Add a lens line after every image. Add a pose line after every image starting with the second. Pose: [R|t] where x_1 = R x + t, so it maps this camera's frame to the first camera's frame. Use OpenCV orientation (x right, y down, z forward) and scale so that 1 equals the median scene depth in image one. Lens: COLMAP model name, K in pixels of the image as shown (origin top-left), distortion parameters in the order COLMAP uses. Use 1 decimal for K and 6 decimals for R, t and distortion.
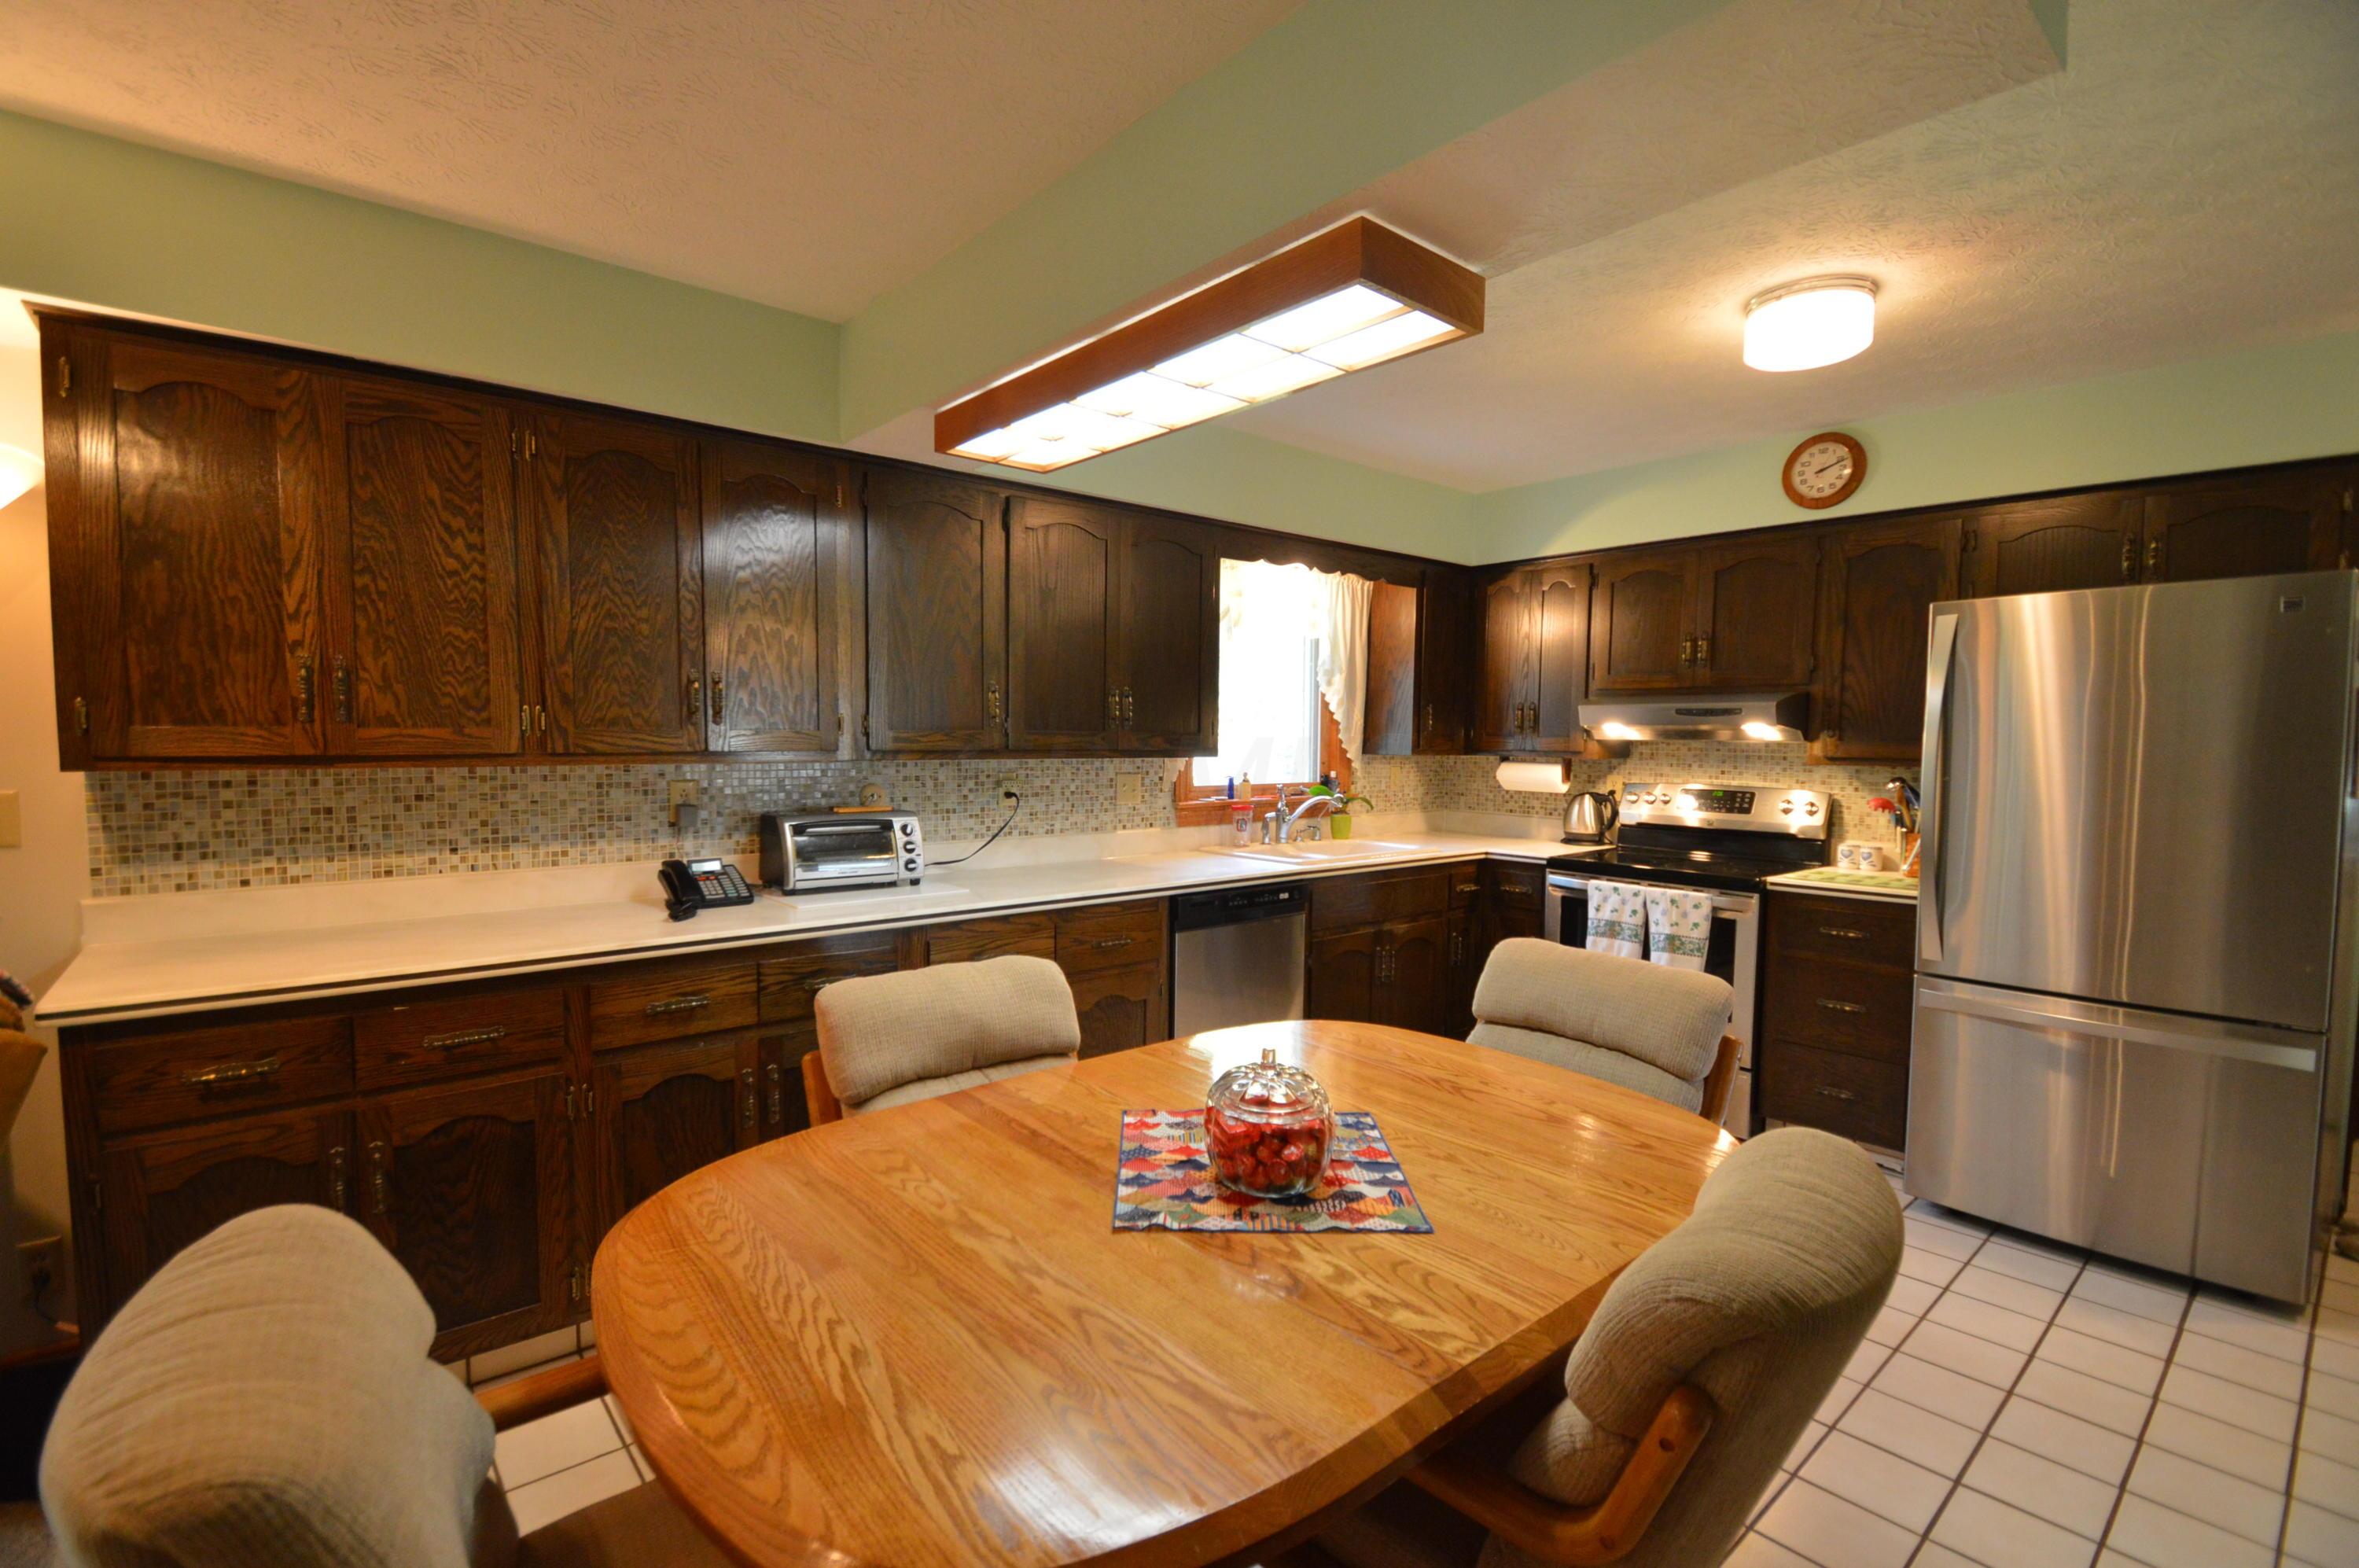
lens RADIAL K [[1044.7, 0, 1177.2], [0, 1044.7, 793.6], [0, 0, 1]] dist [0.001069, -0.005033]
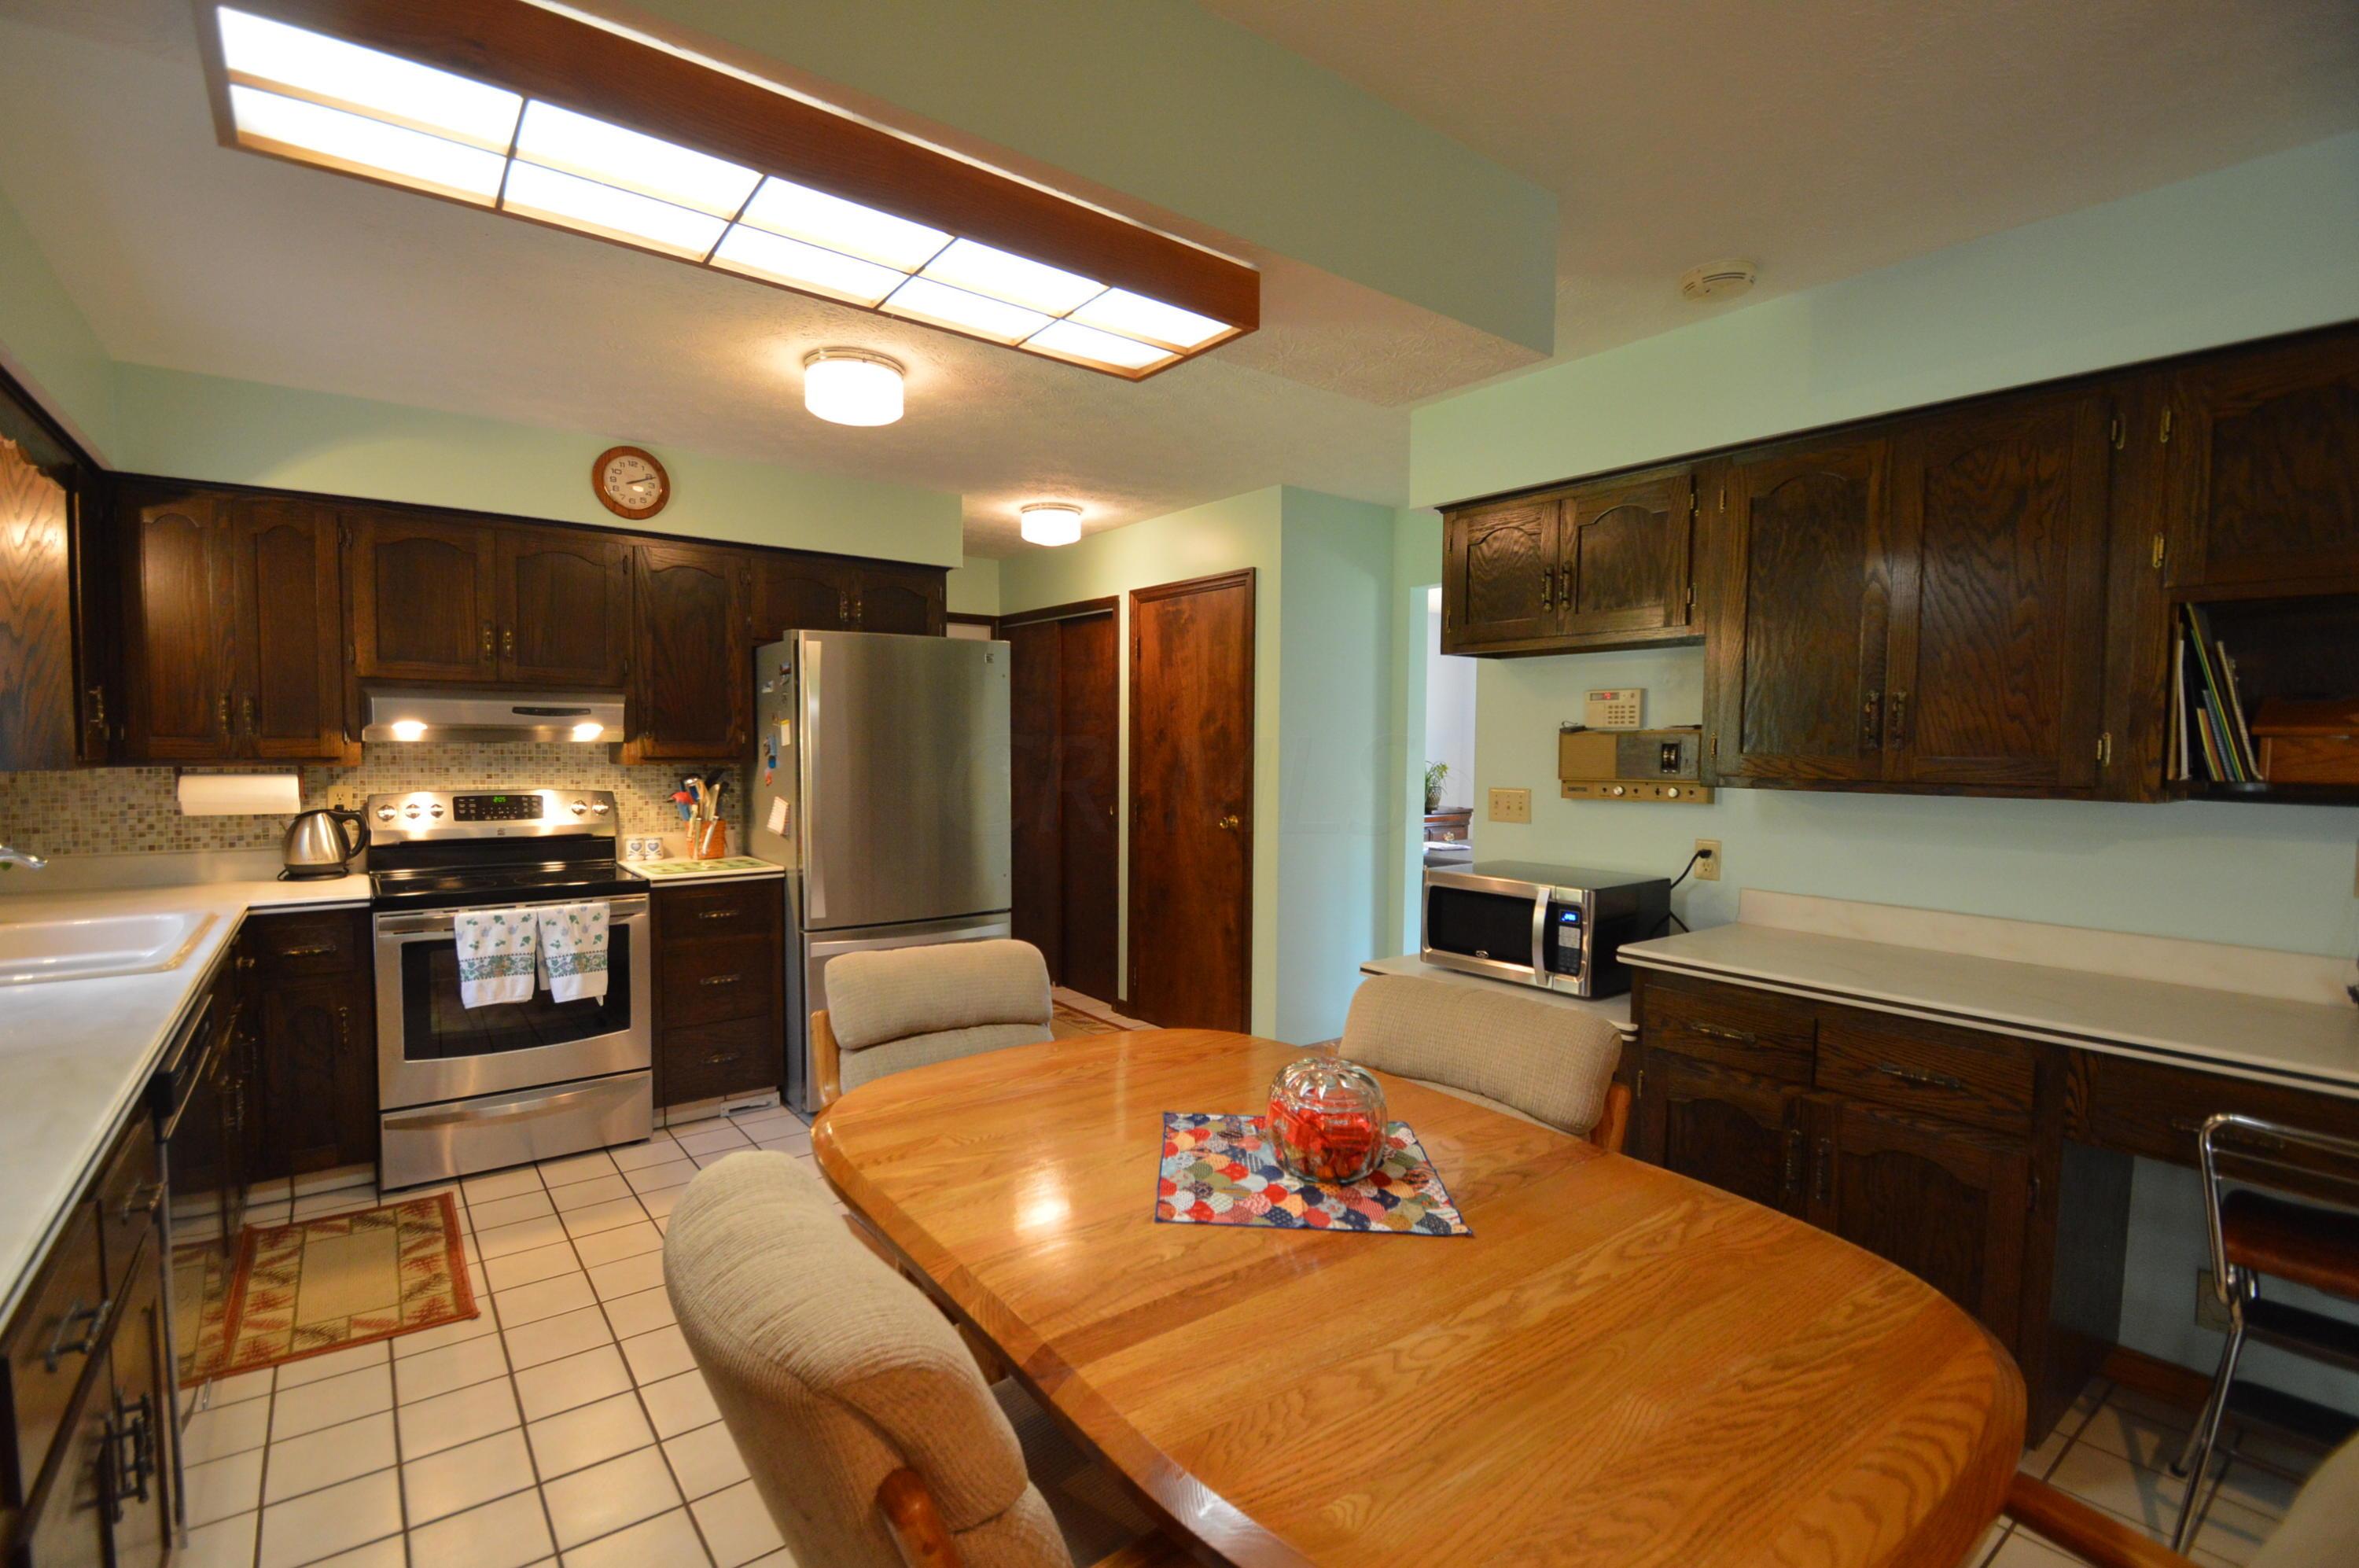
lens RADIAL K [[1044.7, 0, 1104.4], [0, 1044.7, 788.5], [0, 0, 1]] dist [0.001069, -0.005033]
pose [[0.090879, -0.053453, 0.994426, -0.387417], [0.050015, 0.997543, 0.049049, -0.031702], [-0.994605, 0.045279, 0.093329, 0.440820]]
